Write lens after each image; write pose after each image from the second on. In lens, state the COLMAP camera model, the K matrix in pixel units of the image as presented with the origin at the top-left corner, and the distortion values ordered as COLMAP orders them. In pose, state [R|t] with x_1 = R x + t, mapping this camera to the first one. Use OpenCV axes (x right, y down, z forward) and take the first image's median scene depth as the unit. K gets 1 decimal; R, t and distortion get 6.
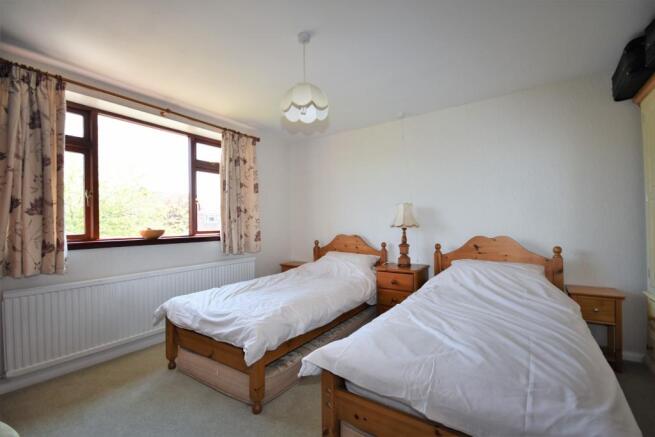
lens RADIAL K [[283.2, 0, 327.5], [0, 283.2, 218.5], [0, 0, 1]] dist [0.000110, -0.000013]
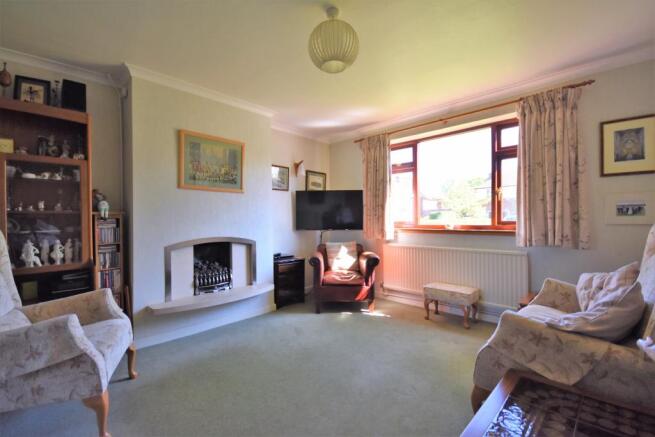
lens RADIAL K [[283.2, 0, 327.5], [0, 283.2, 218.5], [0, 0, 1]] dist [0.000110, -0.000013]
pose [[-0.152549, 0.008975, -0.988255, 0.624058], [0.027032, 0.999623, 0.004906, 0.013507], [0.987926, -0.025966, -0.152734, 0.597699]]
